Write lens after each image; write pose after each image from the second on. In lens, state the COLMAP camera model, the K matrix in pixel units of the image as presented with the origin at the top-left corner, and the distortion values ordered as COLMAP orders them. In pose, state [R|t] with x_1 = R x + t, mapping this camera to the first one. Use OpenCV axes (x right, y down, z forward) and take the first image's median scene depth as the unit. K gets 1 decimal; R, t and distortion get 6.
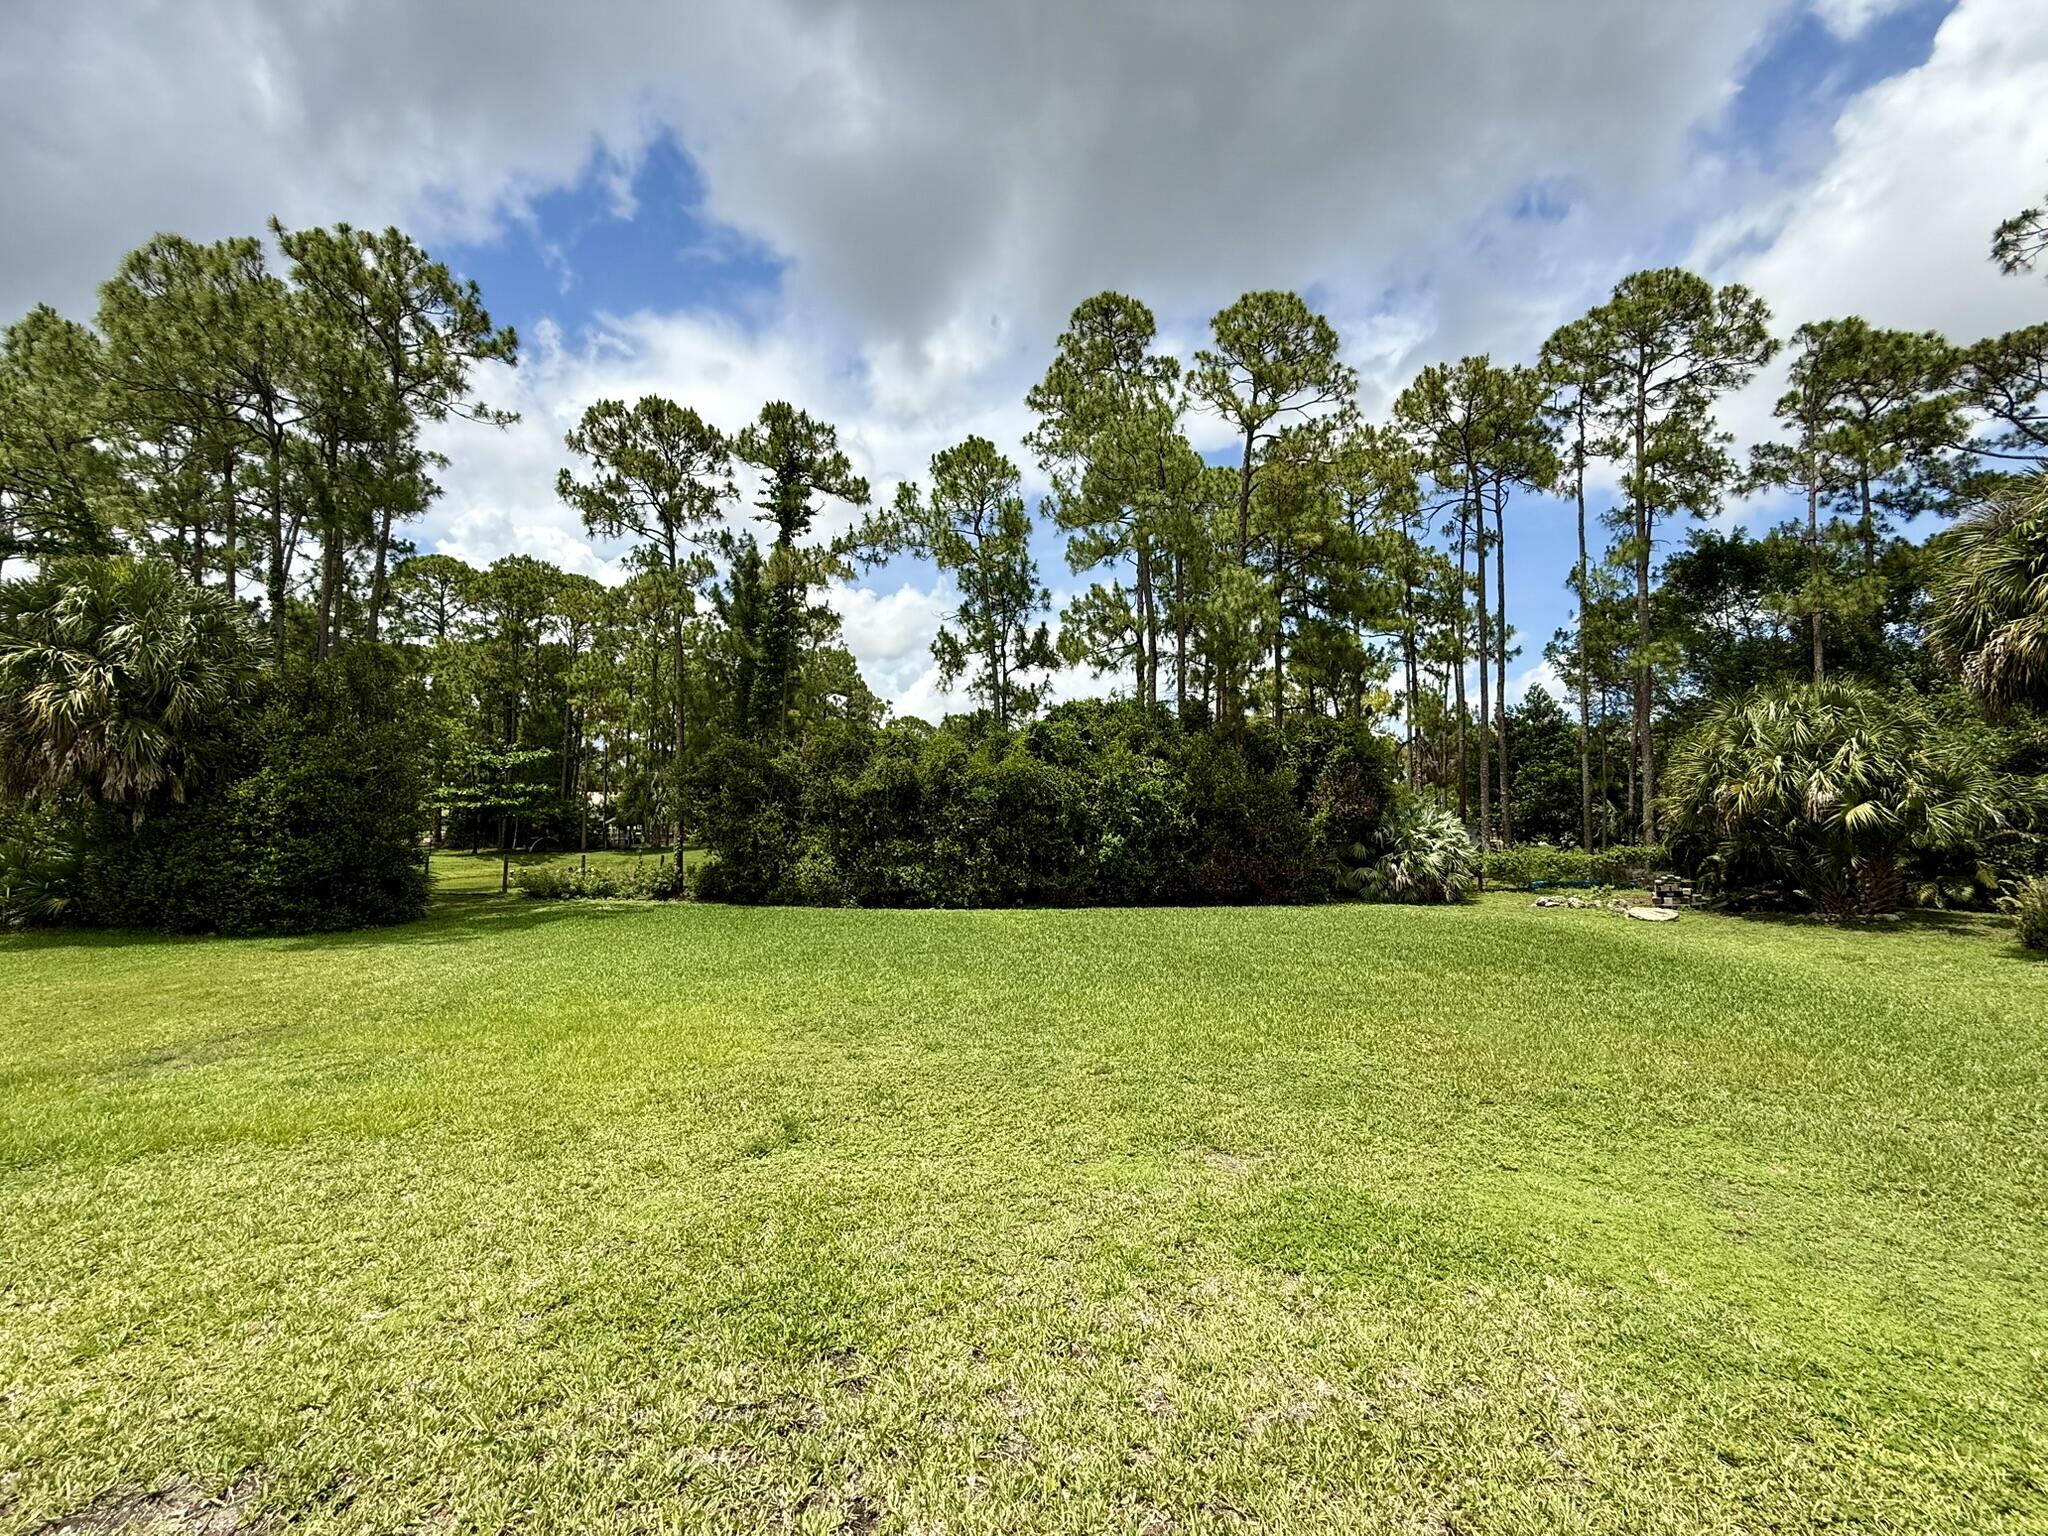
lens RADIAL K [[805.6, 0, 1038.1], [0, 805.6, 775.5], [0, 0, 1]] dist [-0.001016, -0.000109]
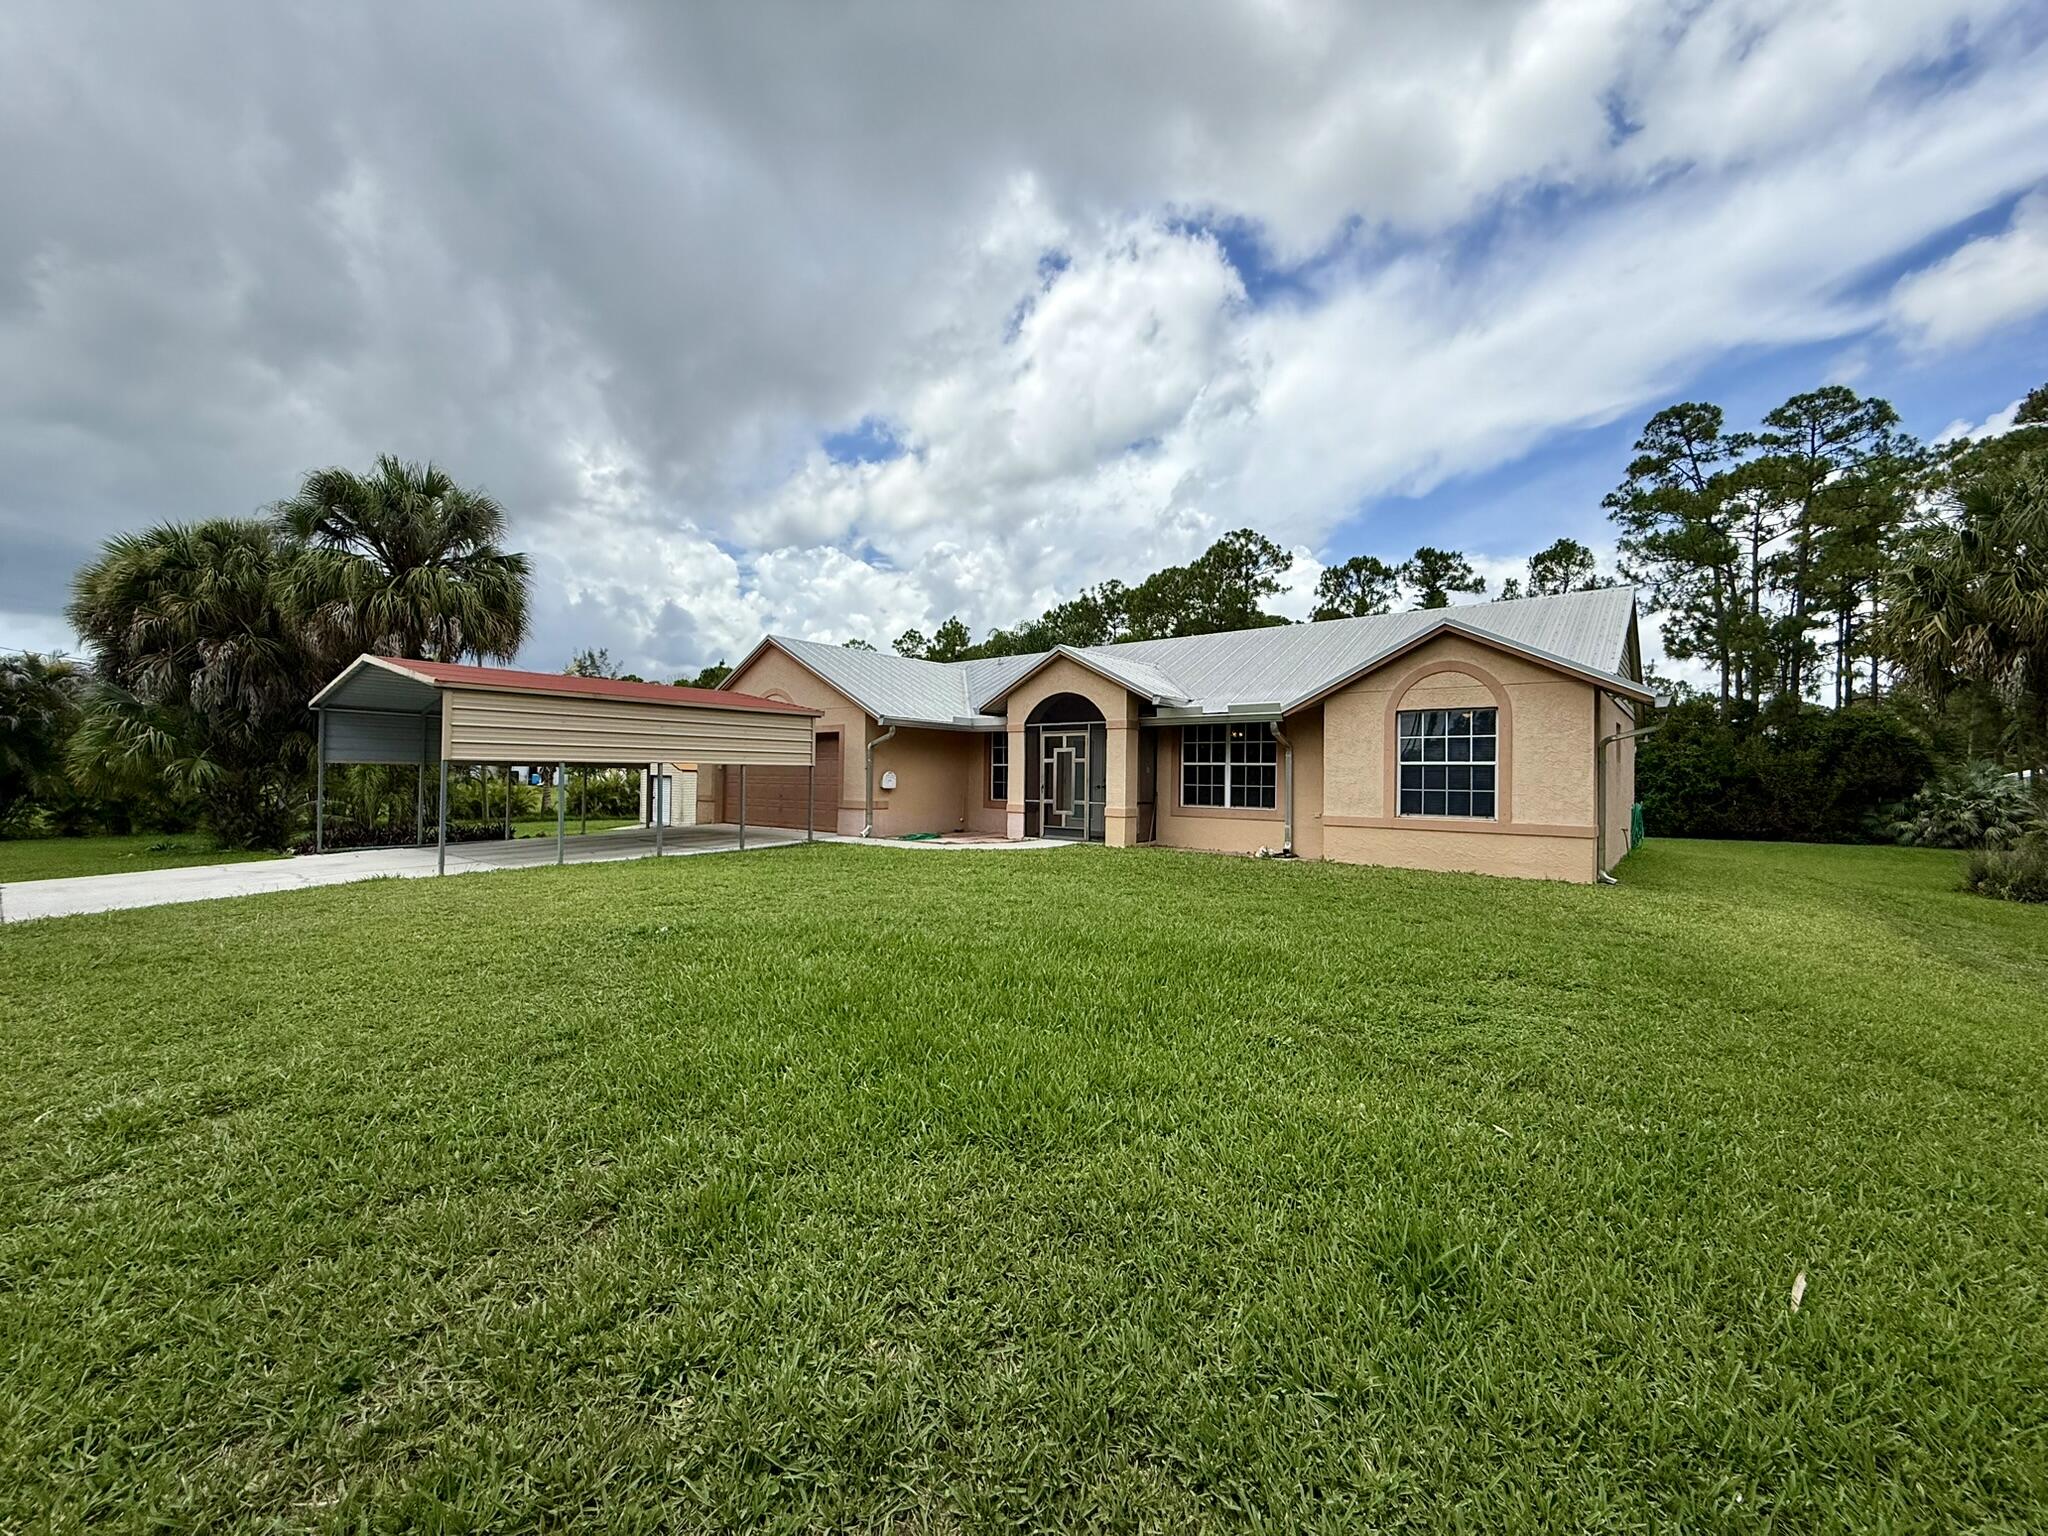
lens RADIAL K [[805.6, 0, 1038.1], [0, 805.6, 775.5], [0, 0, 1]] dist [-0.001016, -0.000109]
pose [[0.728220, -0.004630, -0.685327, 0.255597], [0.026452, 0.999422, 0.021356, -0.024338], [0.684832, -0.033680, 0.727922, -0.855384]]
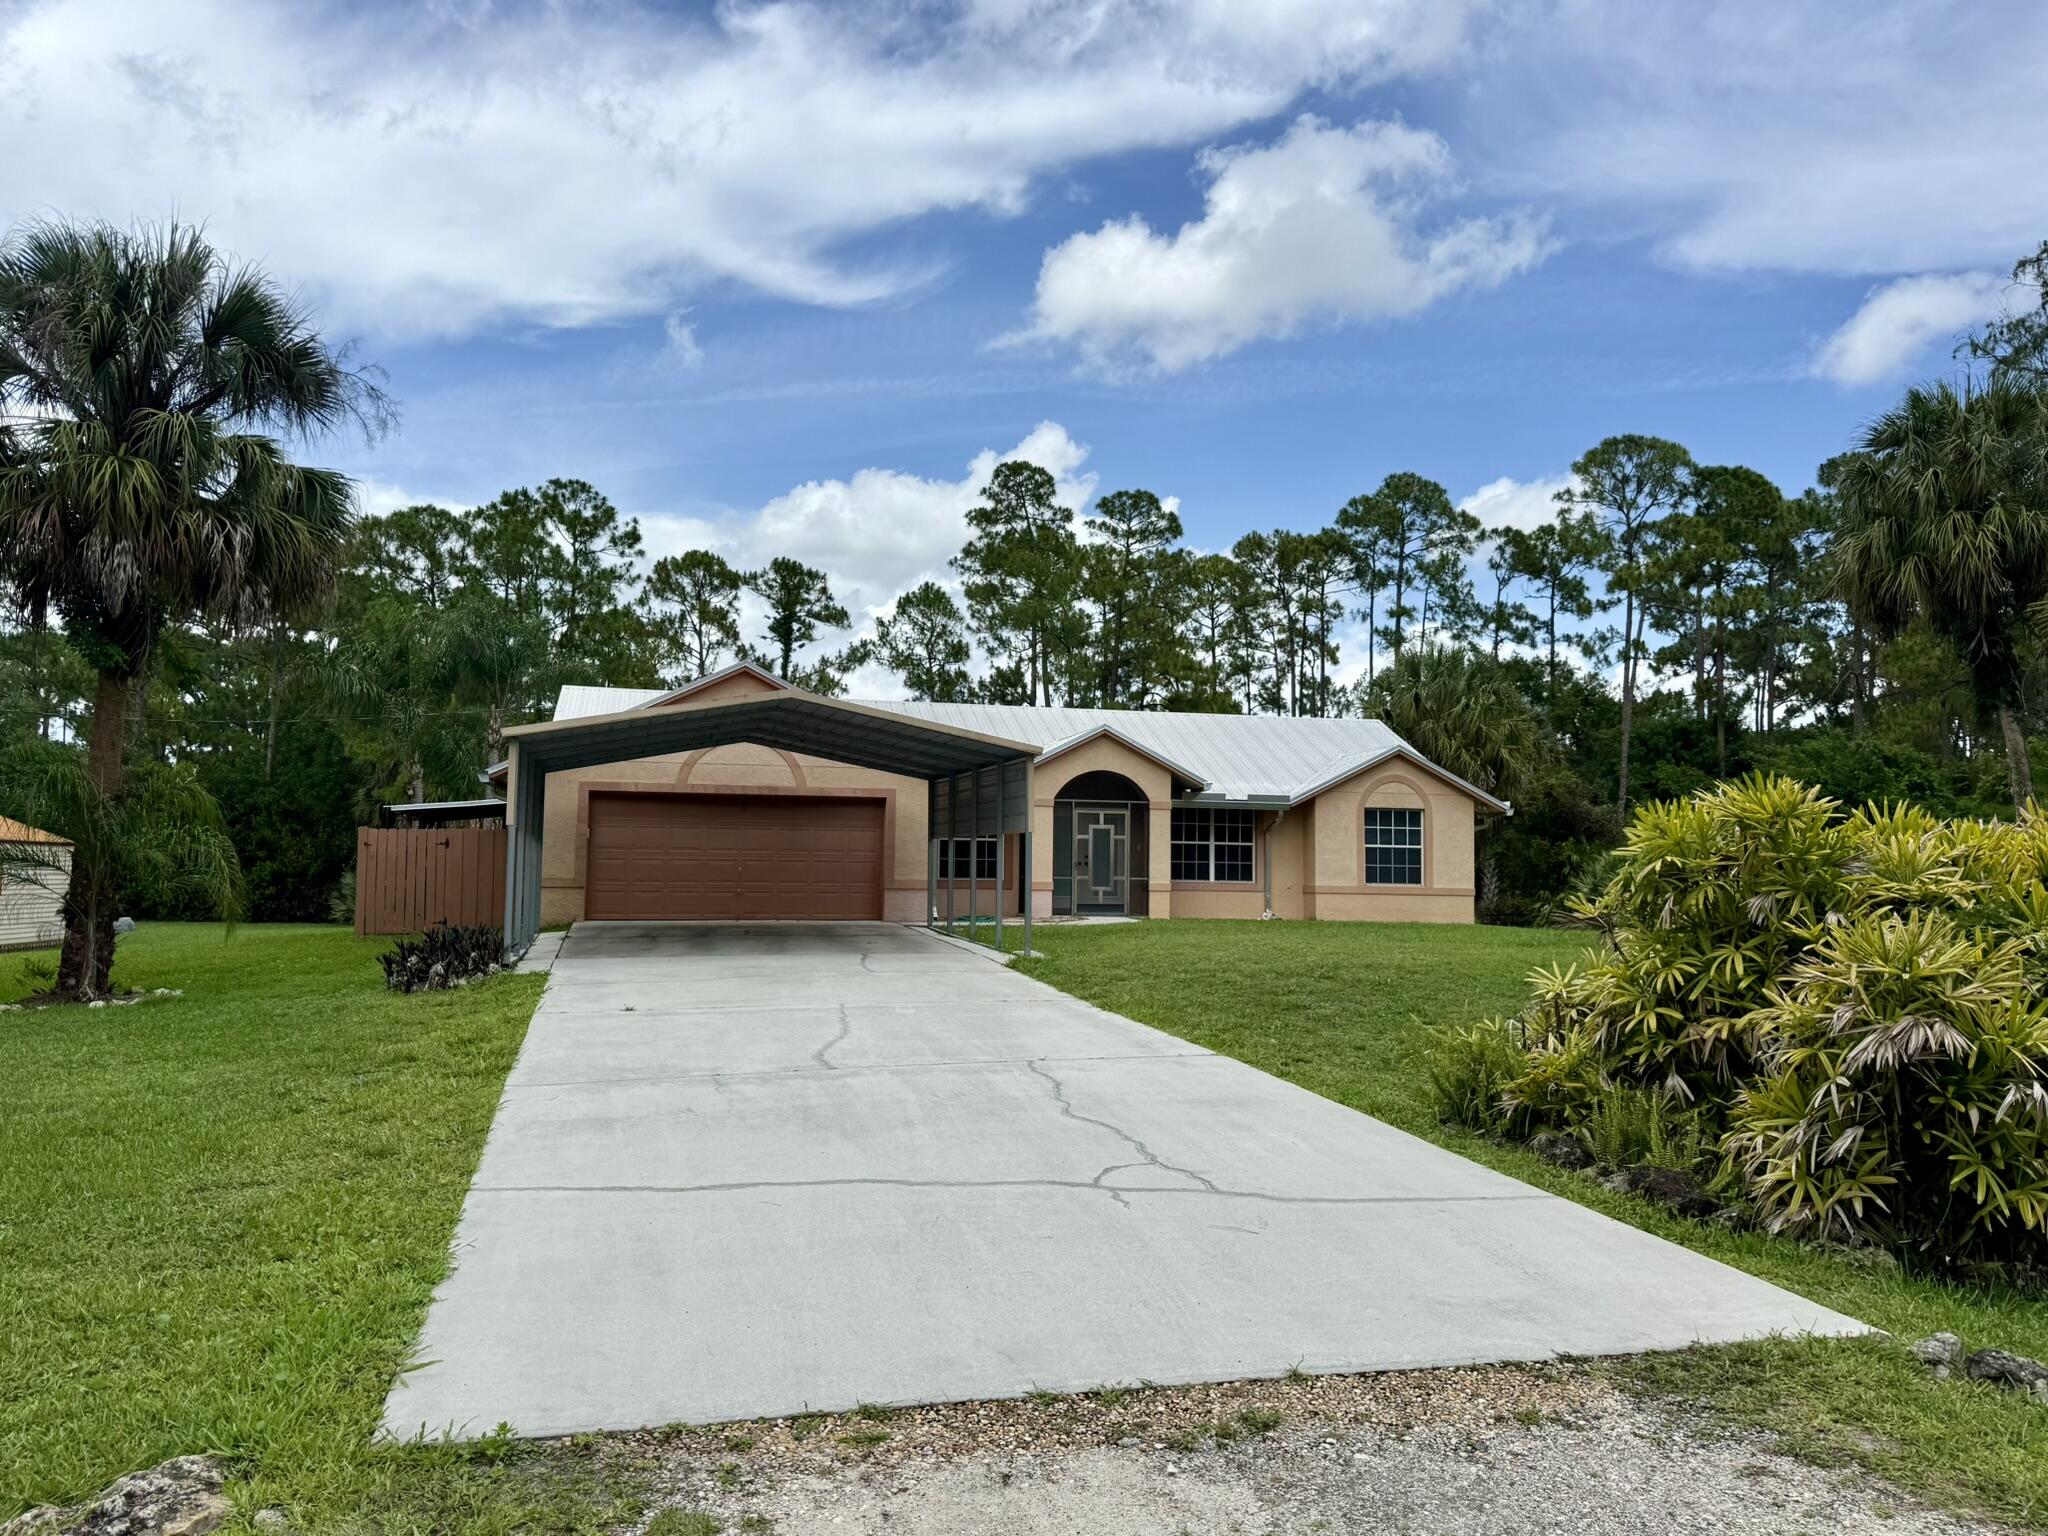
lens RADIAL K [[1400.6, 0, 1035.8], [0, 1400.6, 774.9], [0, 0, 1]] dist [0.115877, -0.172134]
pose [[0.984796, 0.012779, 0.173247, -0.306310], [-0.009116, 0.999718, -0.021920, -0.043267], [-0.173478, 0.020007, 0.984635, -1.376268]]
